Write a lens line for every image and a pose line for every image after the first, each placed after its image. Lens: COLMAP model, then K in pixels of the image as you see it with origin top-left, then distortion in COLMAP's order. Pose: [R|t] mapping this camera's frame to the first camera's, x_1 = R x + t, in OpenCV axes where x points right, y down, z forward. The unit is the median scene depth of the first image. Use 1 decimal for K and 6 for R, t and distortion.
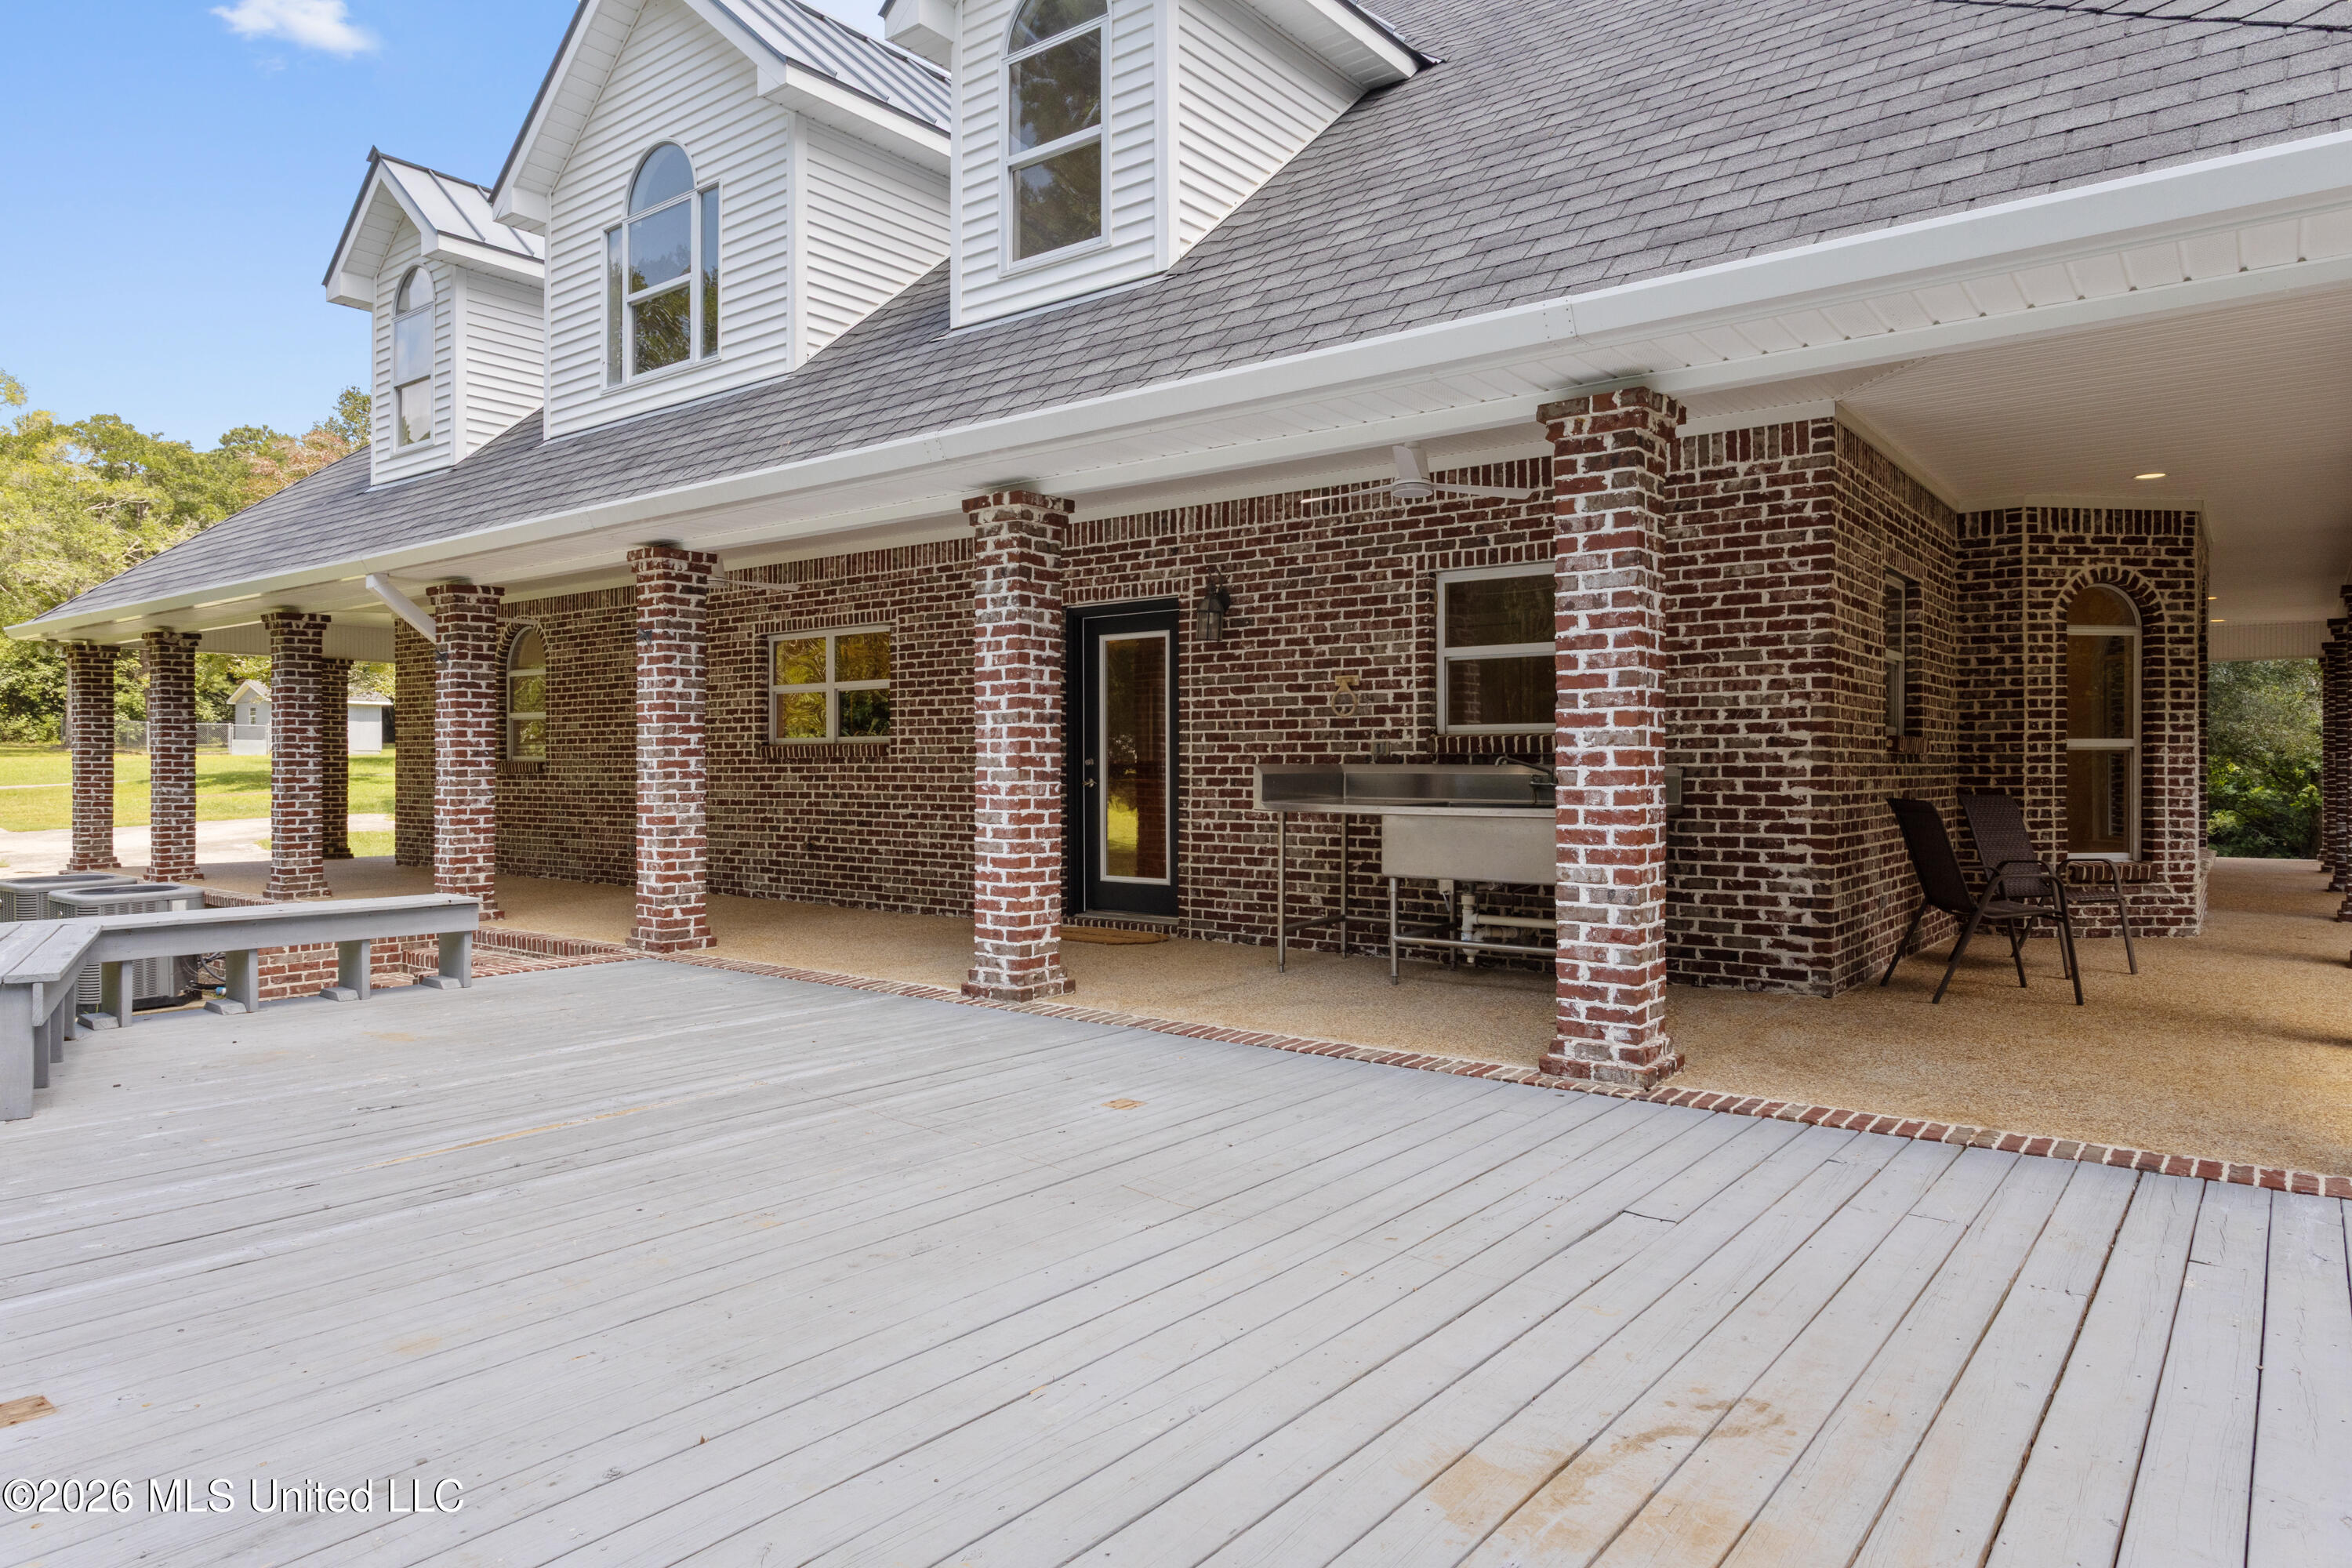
lens RADIAL K [[1427.5, 0, 1166.4], [0, 1427.5, 771.3], [0, 0, 1]] dist [0.004207, 0.002607]
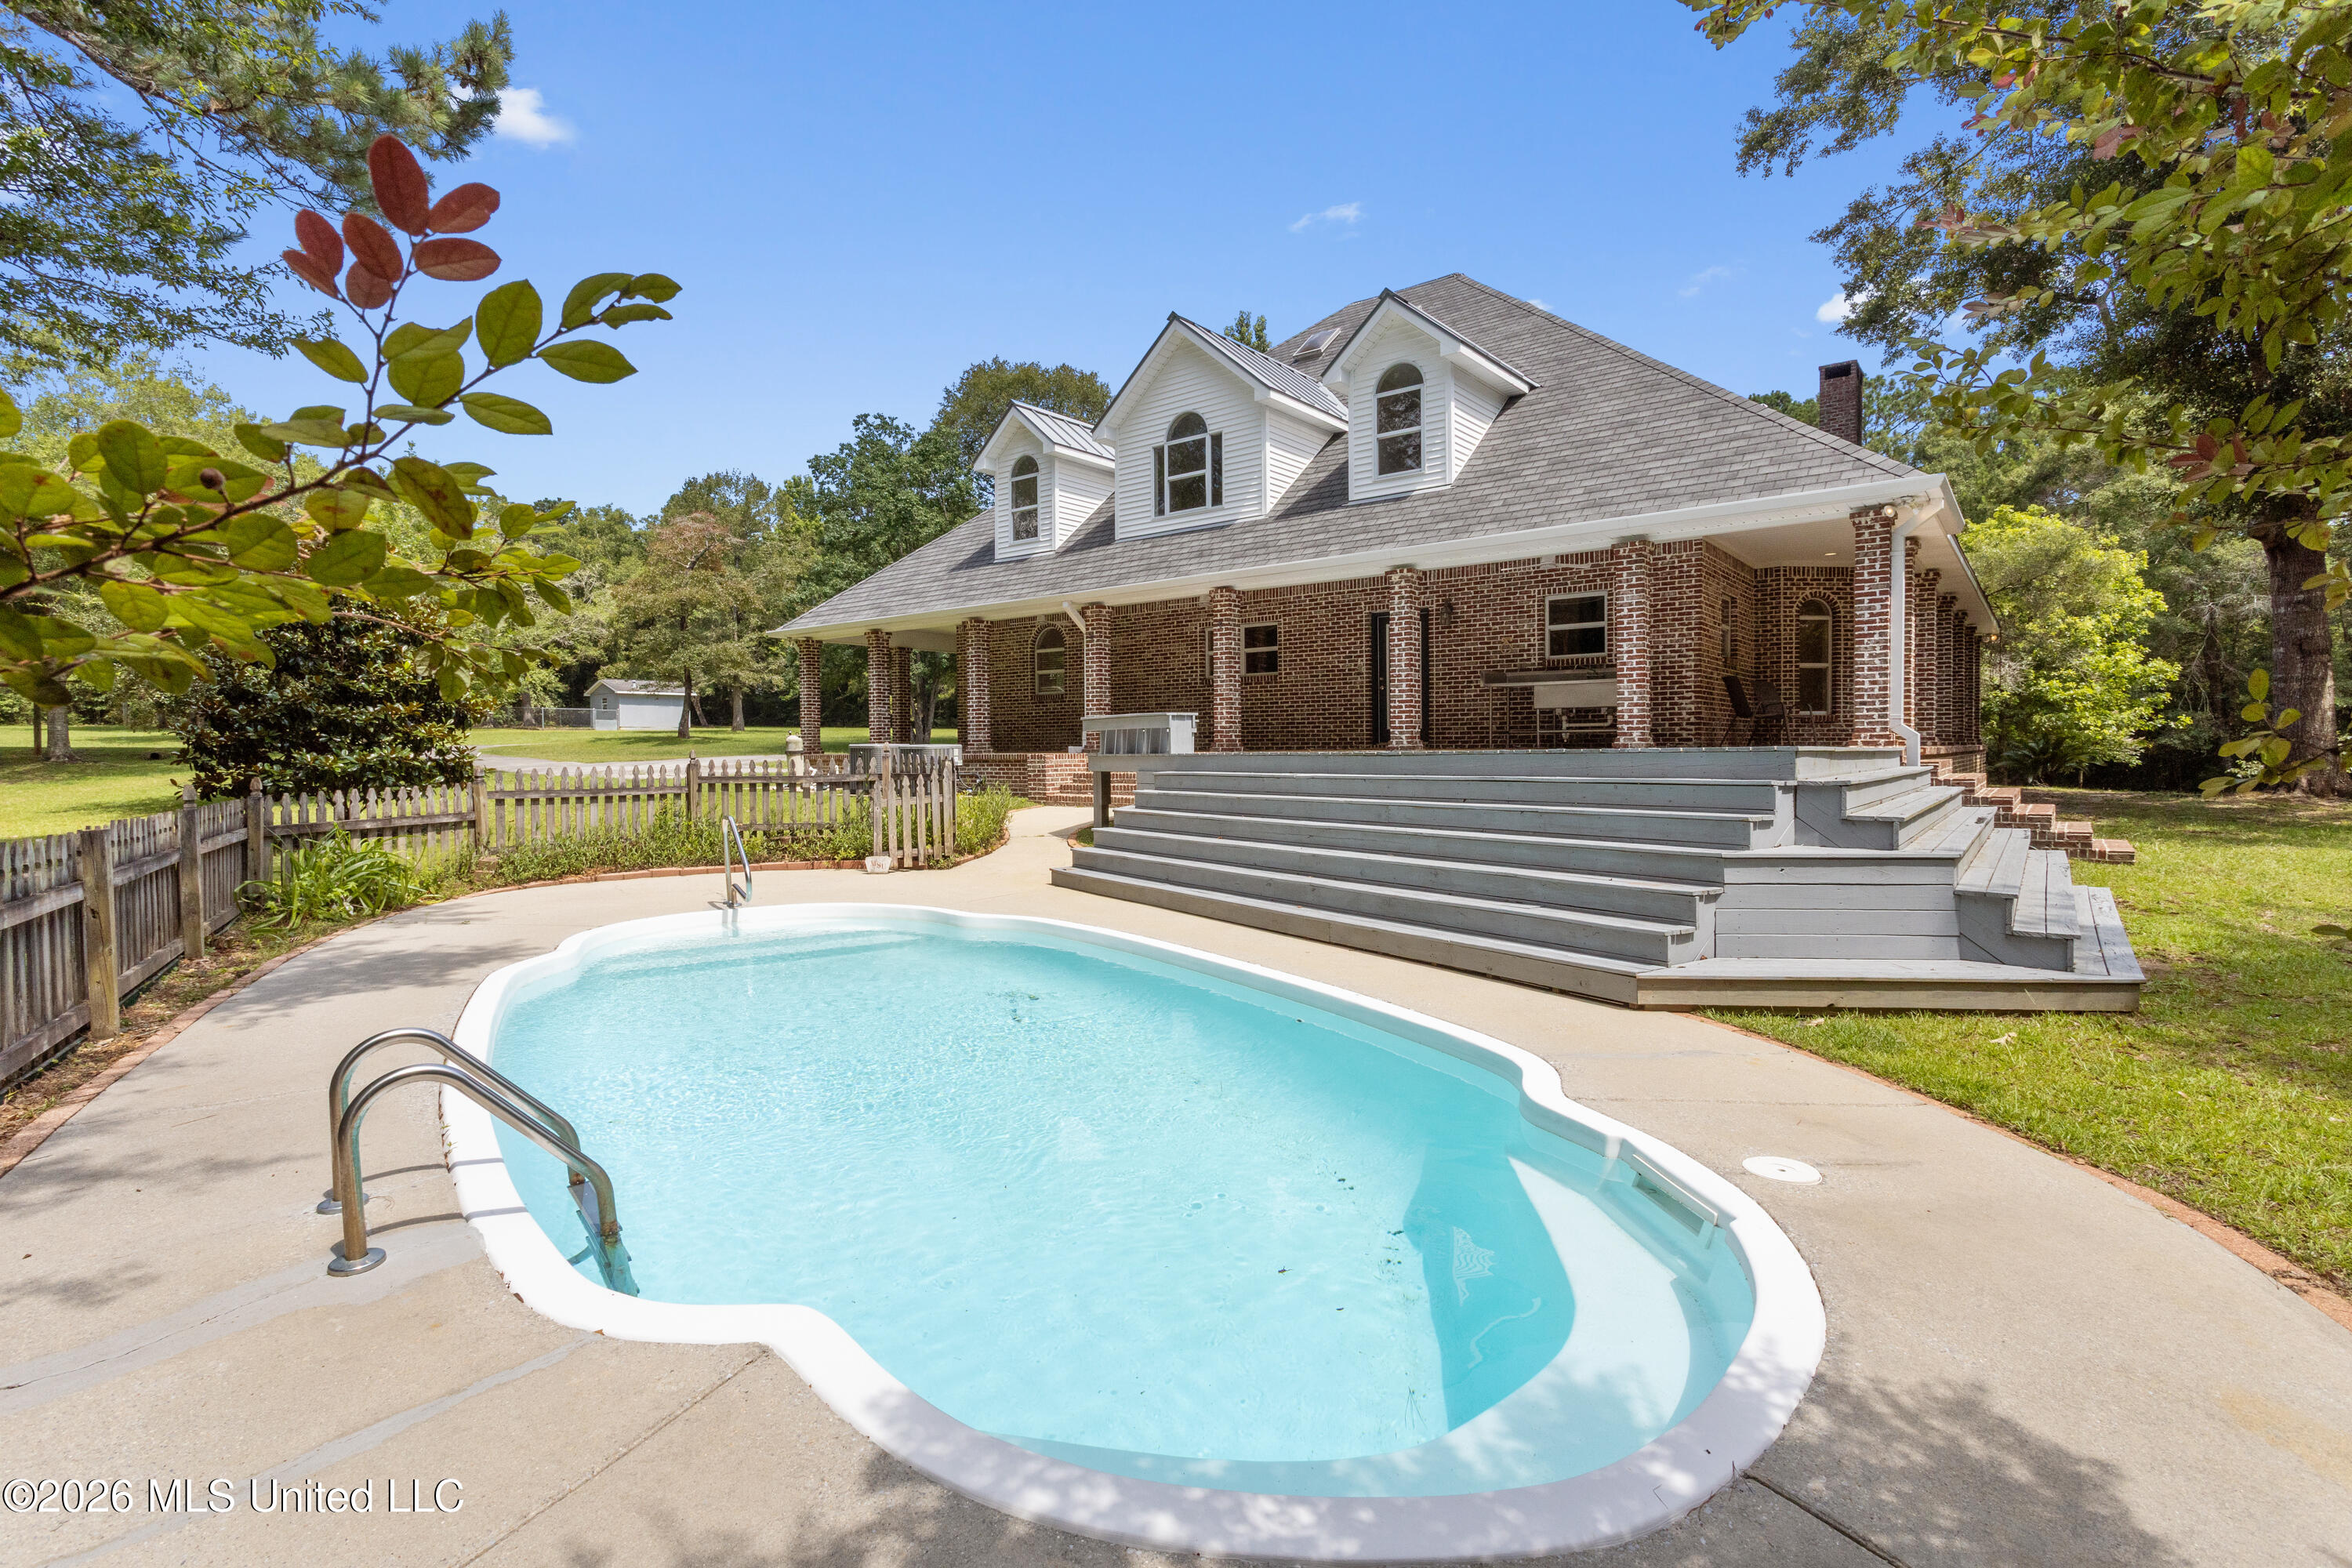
lens RADIAL K [[1101.3, 0, 1166.2], [0, 1101.3, 772.4], [0, 0, 1]] dist [0.001239, -0.000652]
pose [[0.999849, -0.007421, -0.015707, -0.403462], [0.007714, 0.999796, 0.018687, 0.117547], [0.015565, -0.018805, 0.999702, -0.863113]]
